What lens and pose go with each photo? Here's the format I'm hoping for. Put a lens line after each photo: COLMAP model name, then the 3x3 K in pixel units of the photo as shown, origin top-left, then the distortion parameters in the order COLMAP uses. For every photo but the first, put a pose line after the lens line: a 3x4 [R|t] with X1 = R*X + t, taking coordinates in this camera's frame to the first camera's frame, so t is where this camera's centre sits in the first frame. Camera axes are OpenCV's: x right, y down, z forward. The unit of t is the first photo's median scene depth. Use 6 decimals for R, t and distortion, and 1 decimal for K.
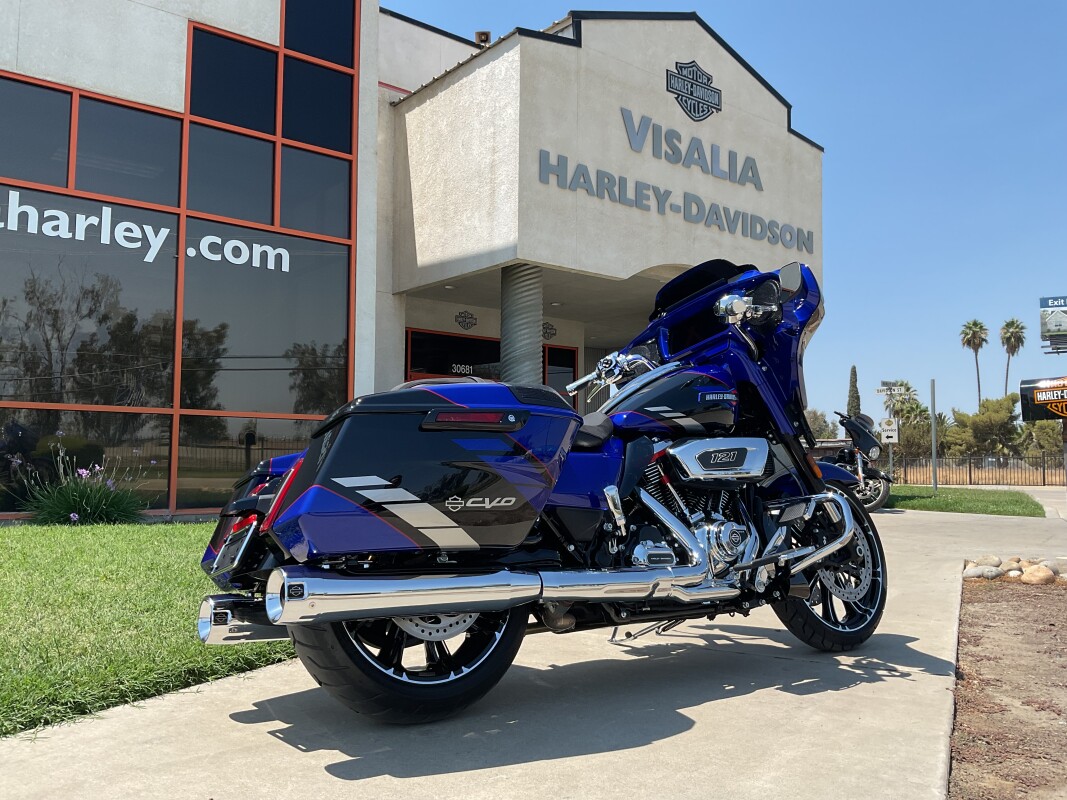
lens RADIAL K [[885.8, 0, 524.9], [0, 885.8, 402.1], [0, 0, 1]] dist [0.036334, -0.089575]
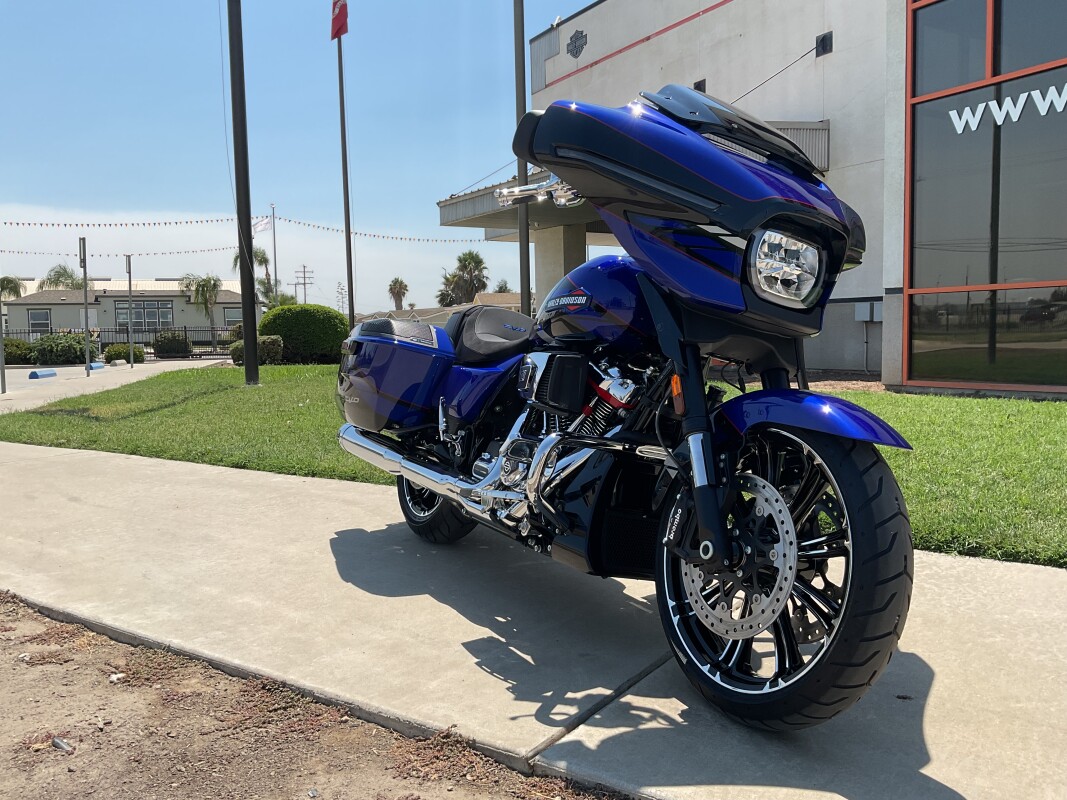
lens RADIAL K [[885.8, 0, 532.1], [0, 885.8, 402.8], [0, 0, 1]] dist [0.036334, -0.089575]
pose [[-0.160385, 0.070450, -0.984537, 0.352035], [0.088864, 0.994430, 0.056681, 0.013456], [0.983046, -0.078399, -0.165752, 0.376588]]
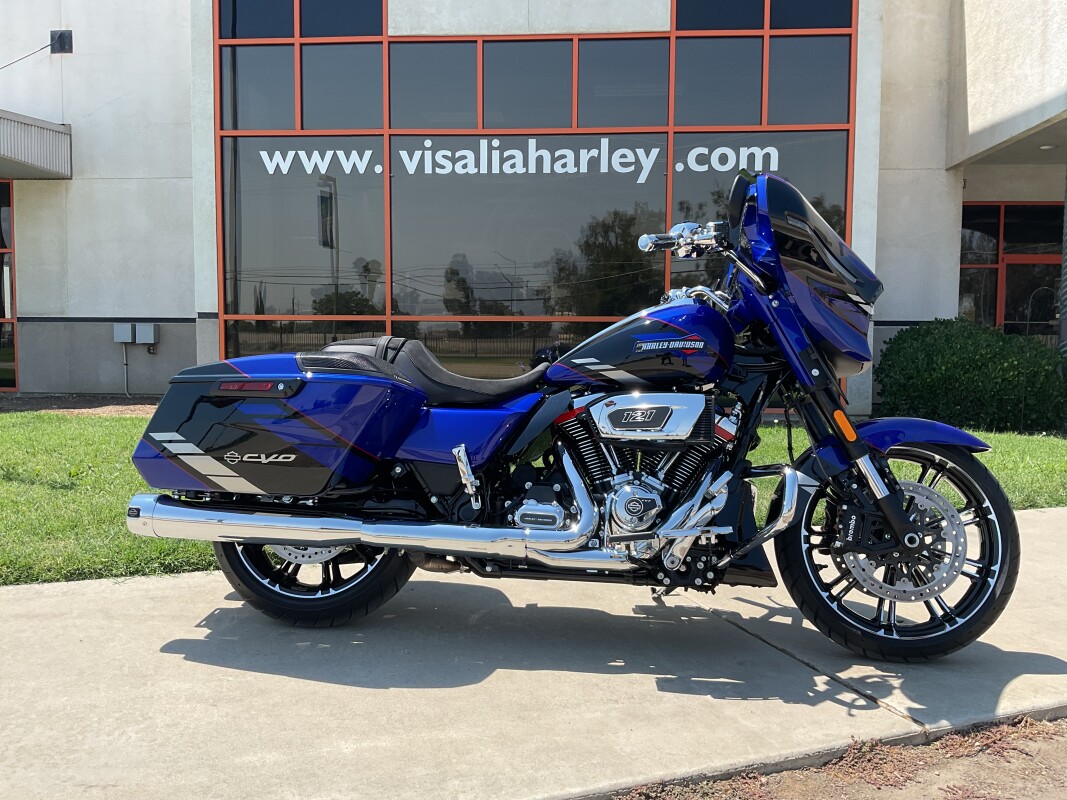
lens RADIAL K [[885.8, 0, 525.4], [0, 885.8, 403.1], [0, 0, 1]] dist [0.036334, -0.089575]
pose [[0.723140, 0.039665, -0.689562, 0.244799], [0.050938, 0.992568, 0.110514, -0.017530], [0.688821, -0.115042, 0.715745, 0.094201]]
